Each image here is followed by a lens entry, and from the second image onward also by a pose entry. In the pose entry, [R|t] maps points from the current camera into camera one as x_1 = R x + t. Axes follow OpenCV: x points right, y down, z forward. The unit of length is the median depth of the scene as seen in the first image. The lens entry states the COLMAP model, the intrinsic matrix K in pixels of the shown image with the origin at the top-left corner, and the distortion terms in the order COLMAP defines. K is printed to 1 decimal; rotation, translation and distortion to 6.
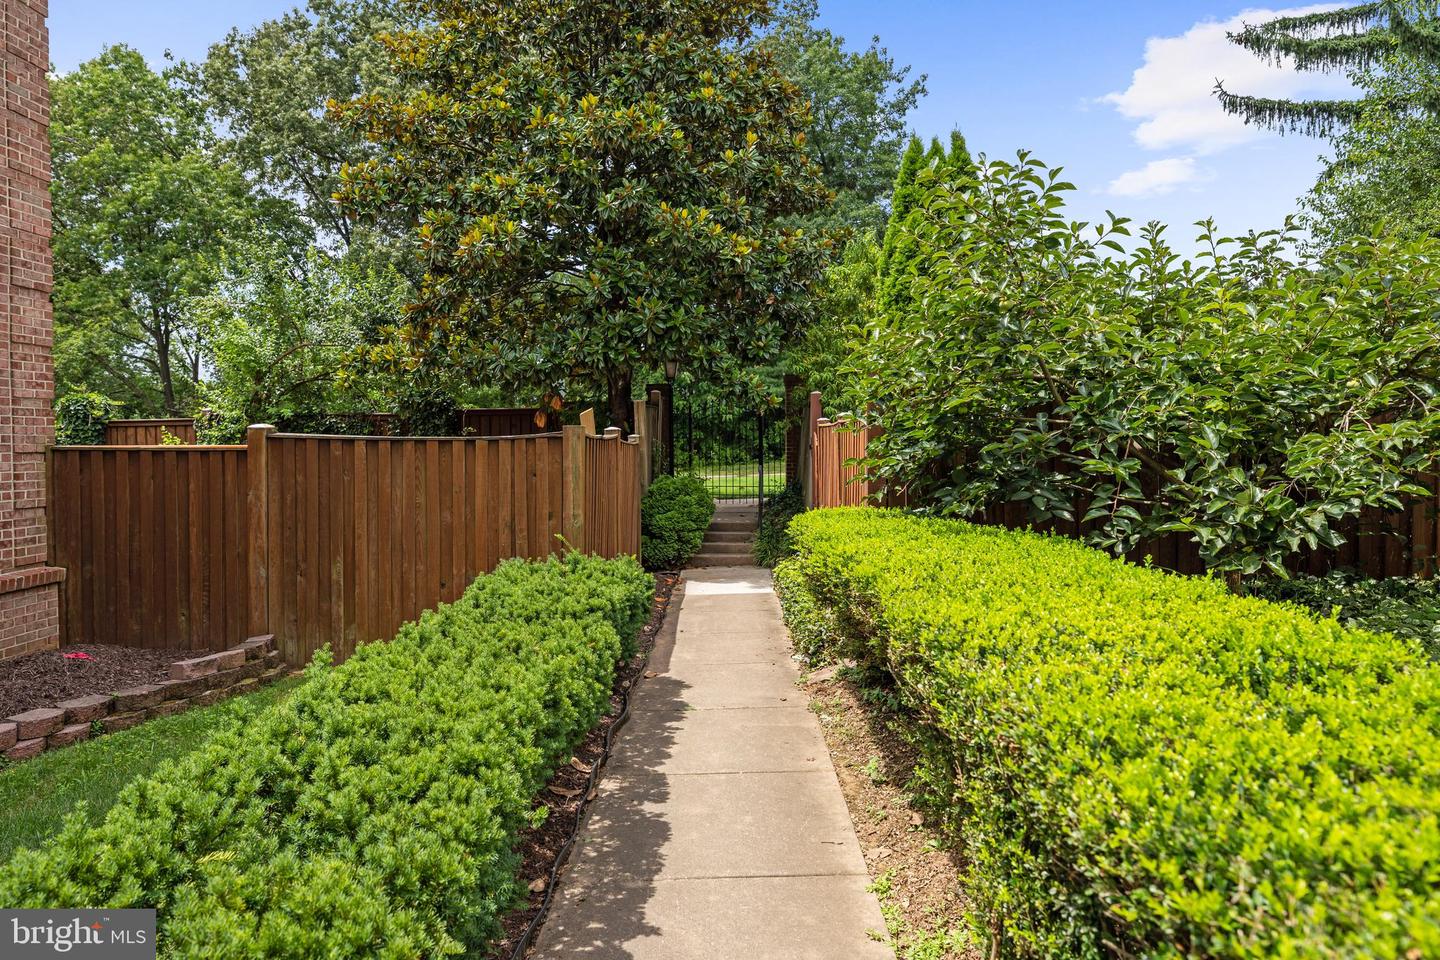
lens RADIAL K [[1054.8, 0, 720.0], [0, 1054.8, 480.0], [0, 0, 1]] dist [-0.005591, -0.002667]
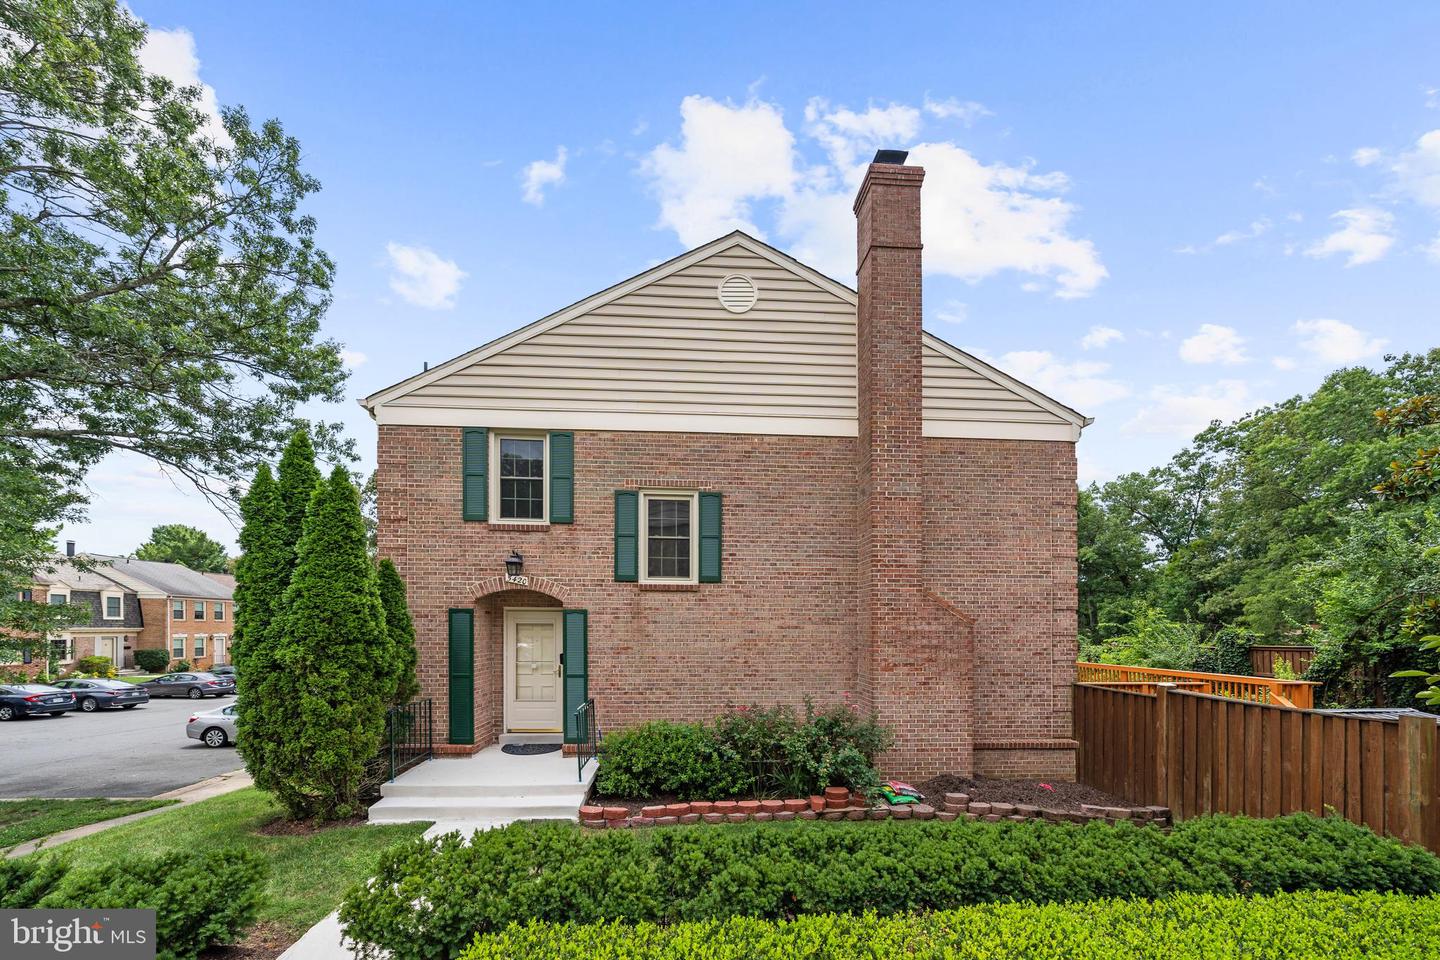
lens RADIAL K [[484.1, 0, 718.5], [0, 484.1, 476.7], [0, 0, 1]] dist [-0.001360, -0.000101]
pose [[0.050075, -0.275618, -0.959962, 0.505993], [-0.041714, 0.959752, -0.277734, -0.144196], [0.997874, 0.053952, 0.036563, 0.132372]]
